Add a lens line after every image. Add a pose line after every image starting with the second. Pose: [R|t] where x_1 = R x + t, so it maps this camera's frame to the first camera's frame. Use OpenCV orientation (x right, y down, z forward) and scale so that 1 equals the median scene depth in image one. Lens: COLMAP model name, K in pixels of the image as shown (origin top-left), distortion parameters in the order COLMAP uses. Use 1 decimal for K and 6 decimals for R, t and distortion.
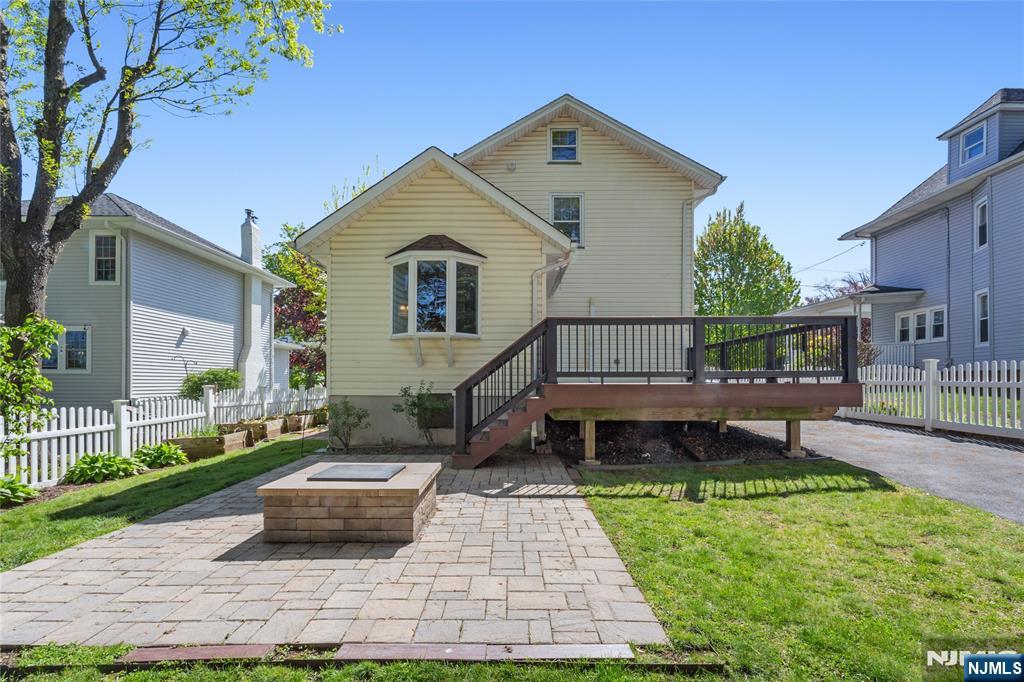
lens RADIAL K [[494.5, 0, 511.0], [0, 494.5, 379.7], [0, 0, 1]] dist [-0.000441, -0.000162]
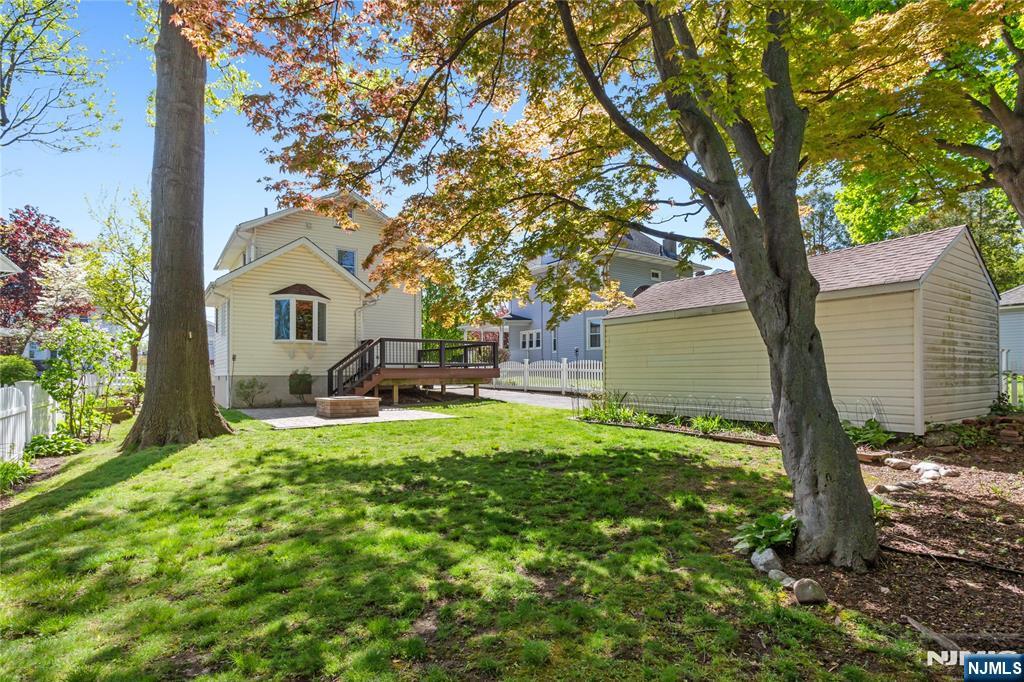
lens RADIAL K [[498.1, 0, 507.9], [0, 498.1, 357.5], [0, 0, 1]] dist [0.000190, -0.000048]
pose [[0.815243, 0.018746, 0.578816, -0.533119], [0.000785, 0.999439, -0.033473, 0.026326], [-0.579119, 0.027743, 0.814771, -0.801616]]
